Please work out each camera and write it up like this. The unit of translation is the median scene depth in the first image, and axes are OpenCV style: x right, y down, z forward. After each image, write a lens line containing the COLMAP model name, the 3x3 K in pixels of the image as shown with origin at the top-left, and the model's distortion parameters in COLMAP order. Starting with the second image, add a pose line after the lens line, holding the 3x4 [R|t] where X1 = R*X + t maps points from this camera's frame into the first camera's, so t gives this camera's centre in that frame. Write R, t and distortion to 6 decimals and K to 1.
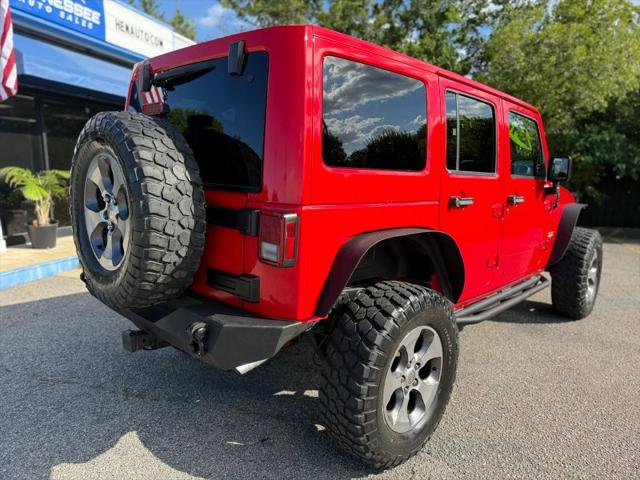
lens RADIAL K [[453.5, 0, 325.2], [0, 453.5, 240.1], [0, 0, 1]] dist [0.040895, -0.051977]
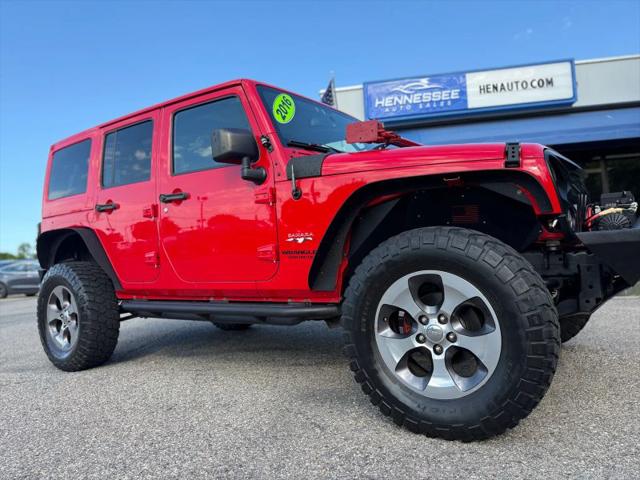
lens RADIAL K [[452.6, 0, 315.5], [0, 452.6, 241.4], [0, 0, 1]] dist [0.040054, -0.062743]
pose [[0.135069, -0.059332, -0.989058, 1.052444], [-0.091543, 0.993189, -0.072081, 0.033764], [0.986598, 0.100277, 0.128717, 0.889882]]
